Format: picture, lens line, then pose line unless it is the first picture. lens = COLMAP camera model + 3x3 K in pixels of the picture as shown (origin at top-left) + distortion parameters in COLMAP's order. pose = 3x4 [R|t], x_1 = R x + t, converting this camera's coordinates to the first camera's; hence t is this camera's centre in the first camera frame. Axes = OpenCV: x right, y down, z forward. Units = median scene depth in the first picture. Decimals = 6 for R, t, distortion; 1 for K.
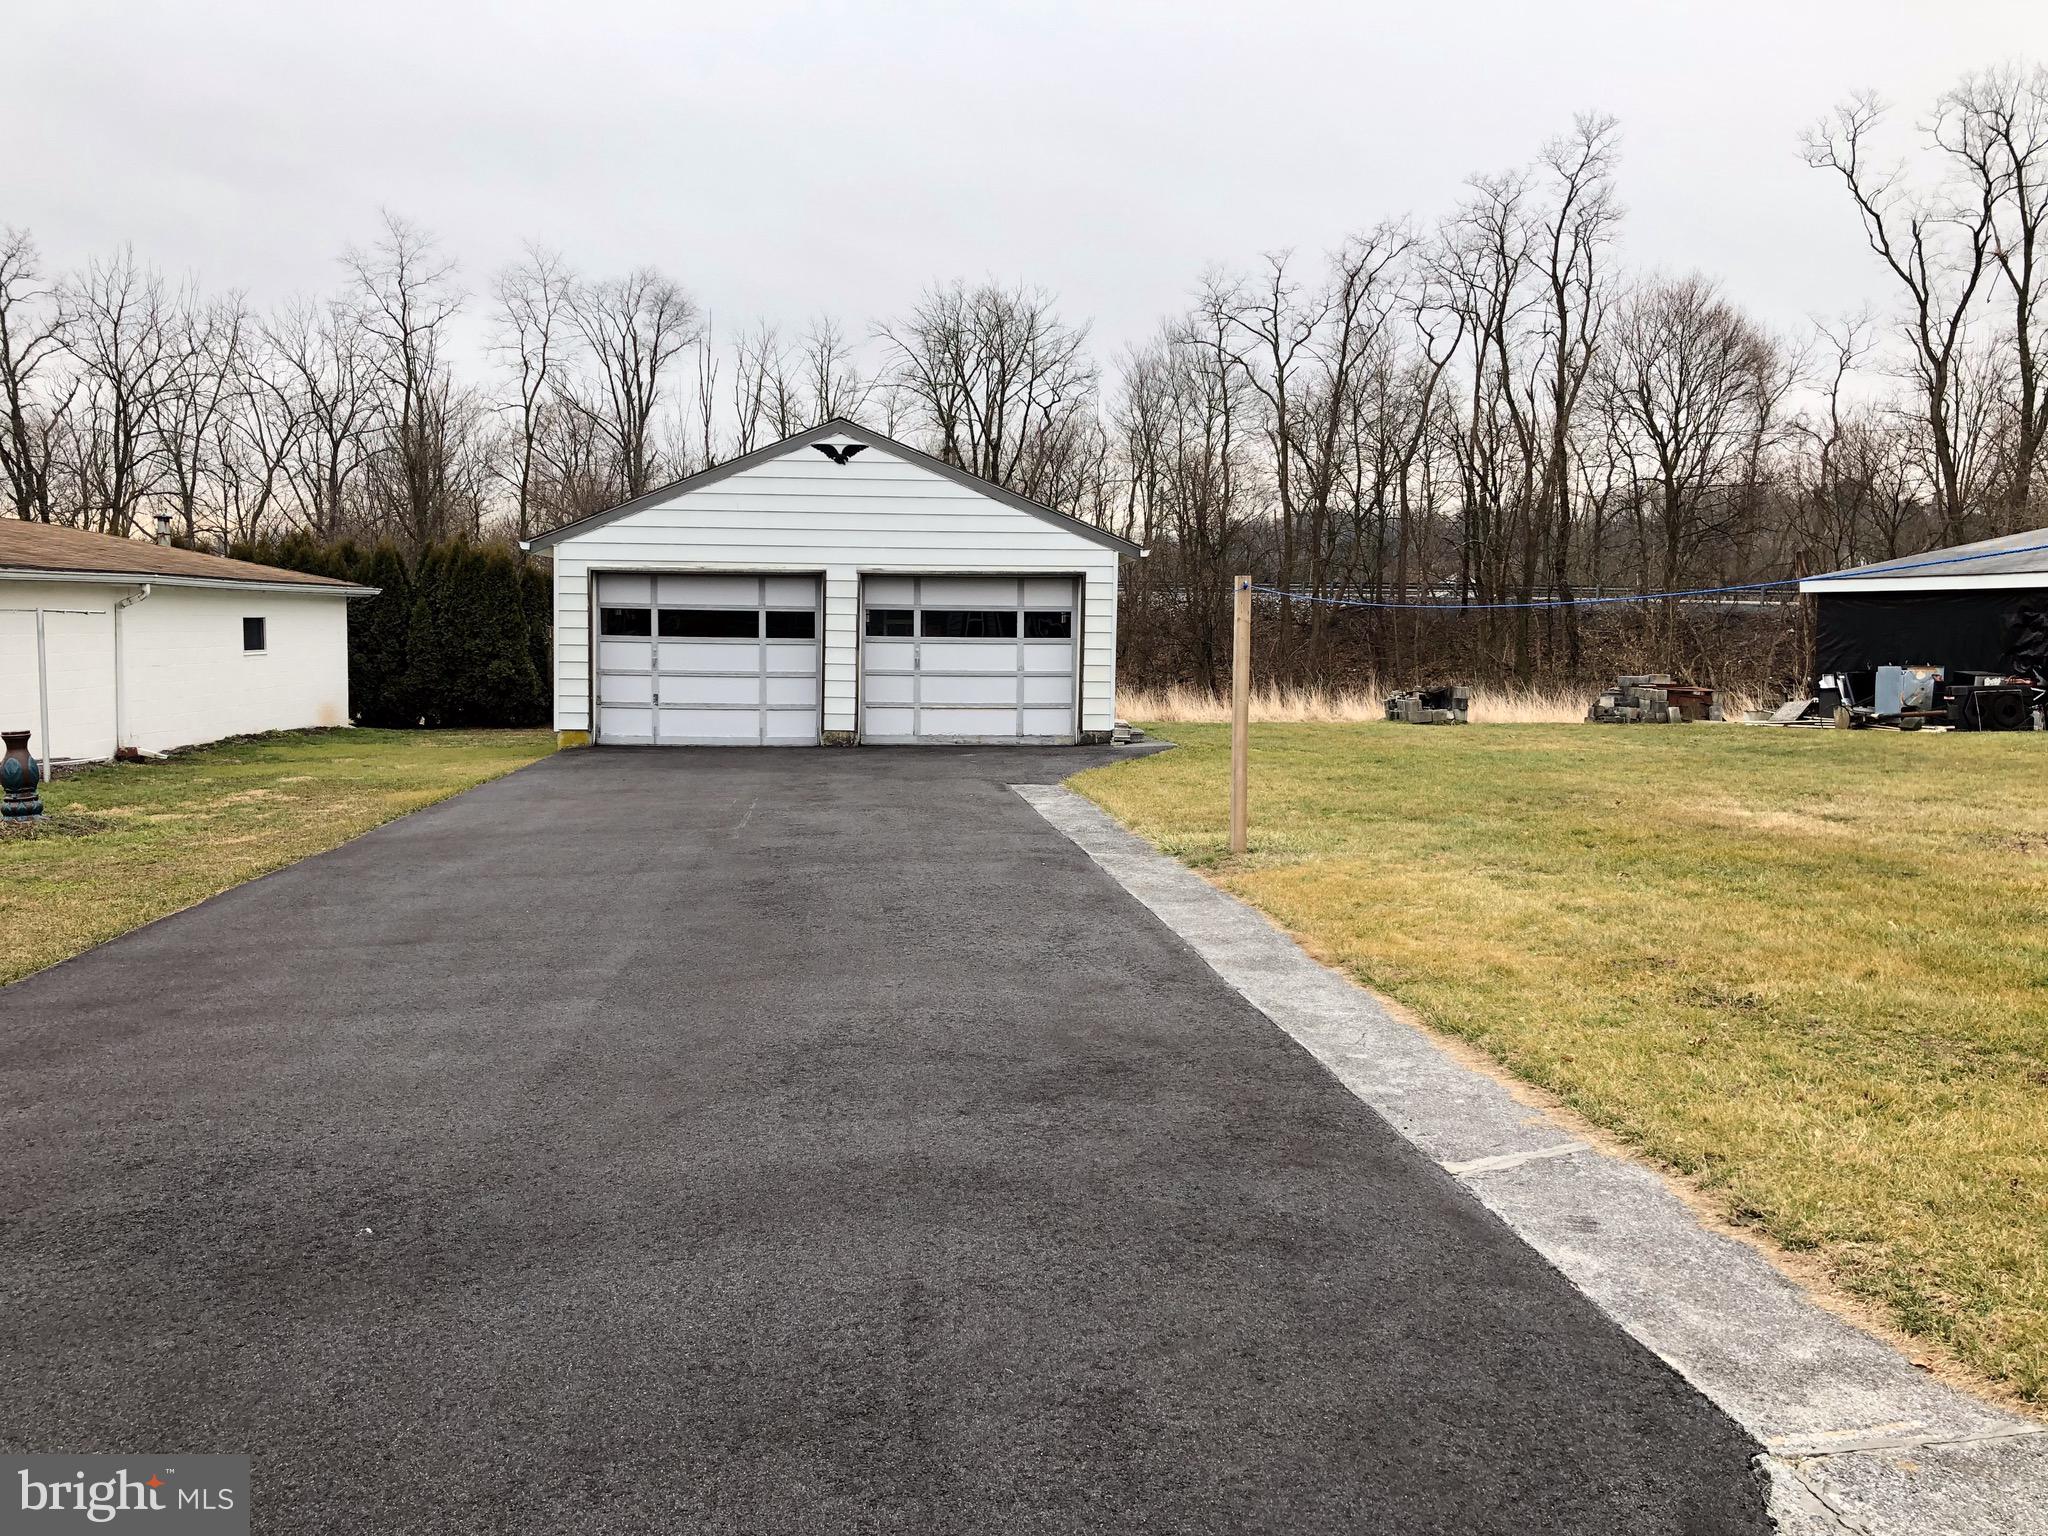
lens RADIAL K [[1664.0, 0, 1012.8], [0, 1664.0, 756.1], [0, 0, 1]] dist [0.093892, -0.148089]
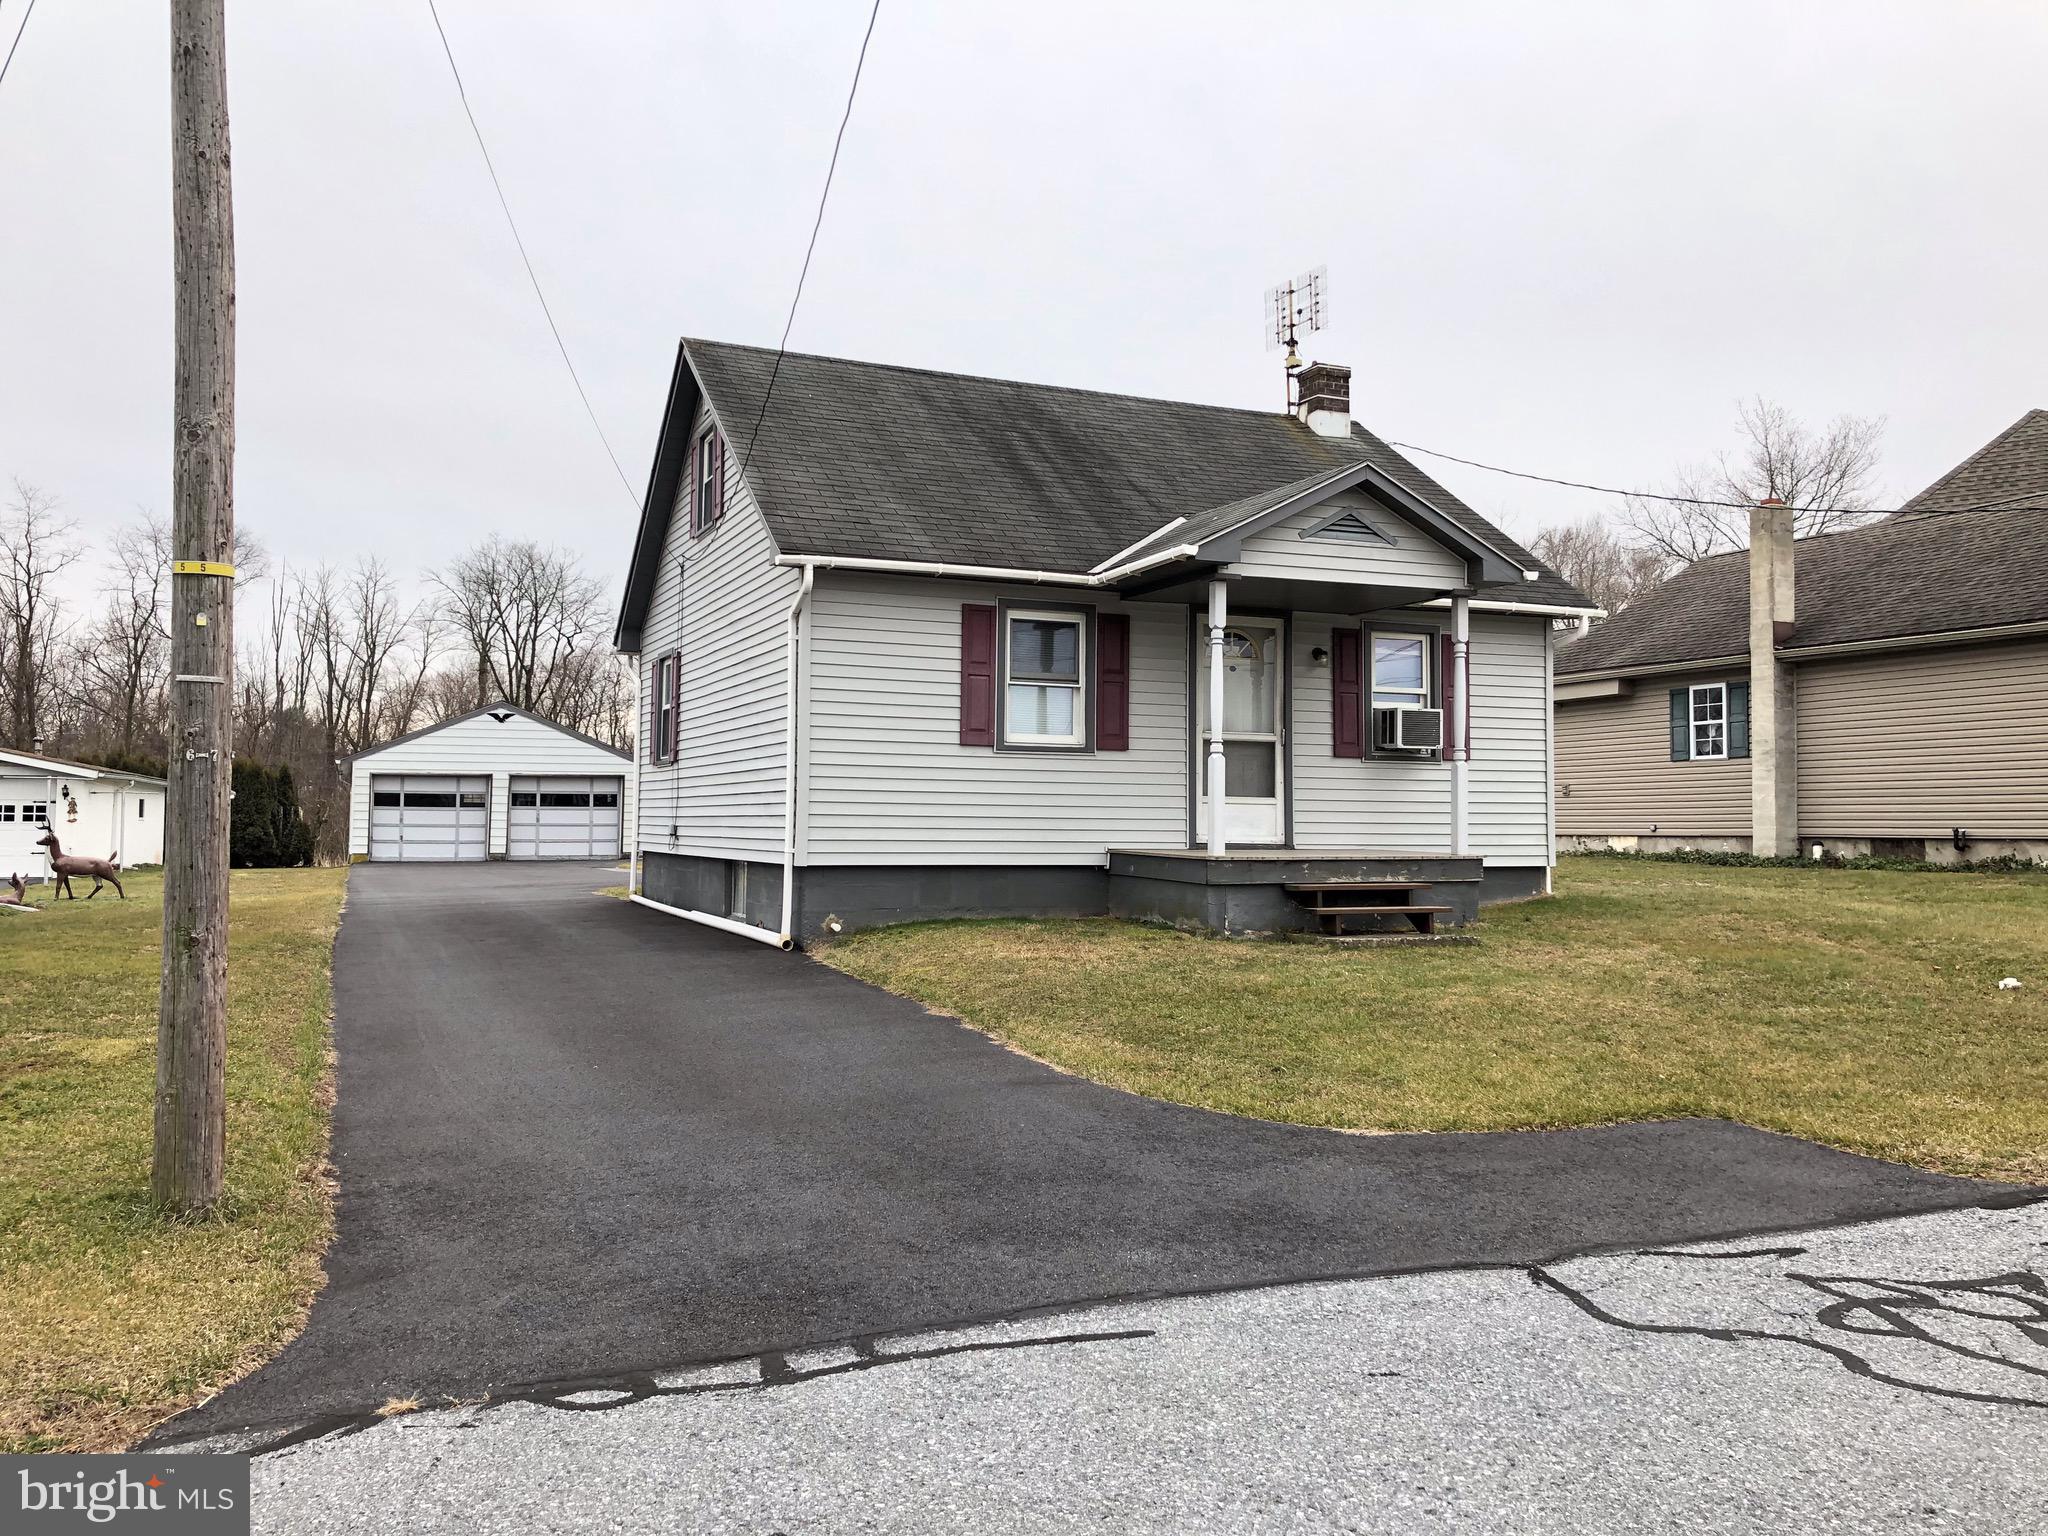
lens RADIAL K [[1677.2, 0, 1010.4], [0, 1677.2, 761.7], [0, 0, 1]] dist [0.085356, -0.170992]
pose [[0.959213, 0.006502, 0.282610, -0.086485], [0.026458, 0.993282, -0.112654, 0.120113], [-0.281444, 0.115537, 0.952597, -1.119887]]
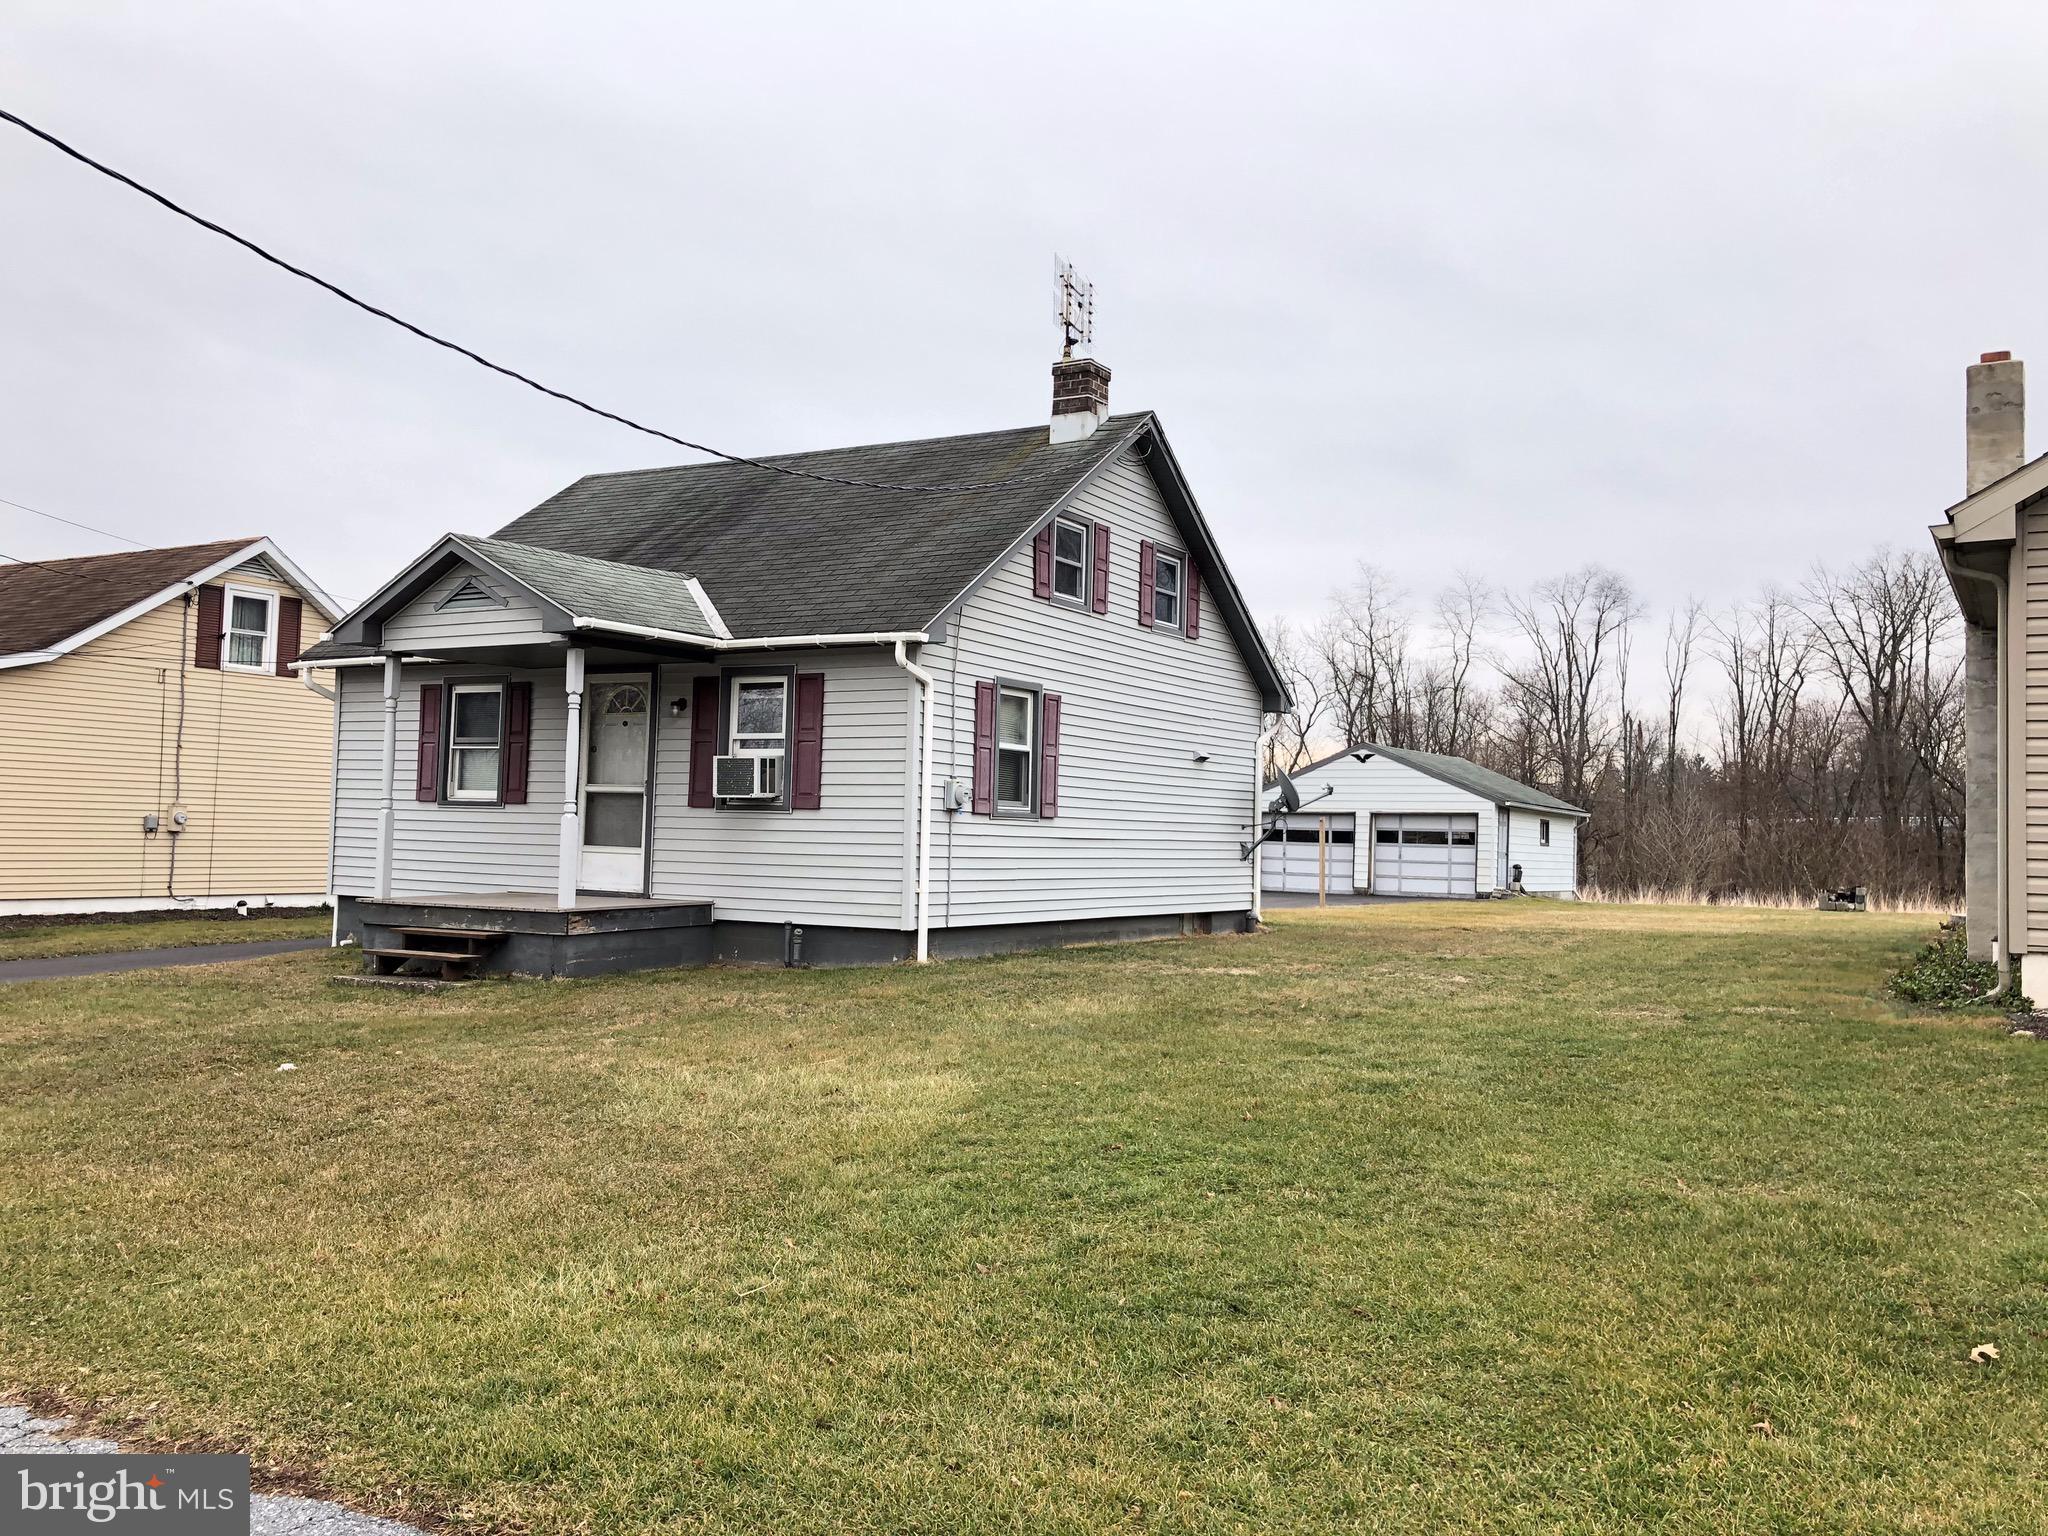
lens RADIAL K [[1664.0, 0, 1012.8], [0, 1664.0, 756.1], [0, 0, 1]] dist [0.093892, -0.148089]
pose [[0.795771, -0.019792, -0.605274, 0.821053], [-0.063189, 0.991297, -0.115491, 0.091512], [0.602292, 0.130151, 0.787595, -0.946541]]
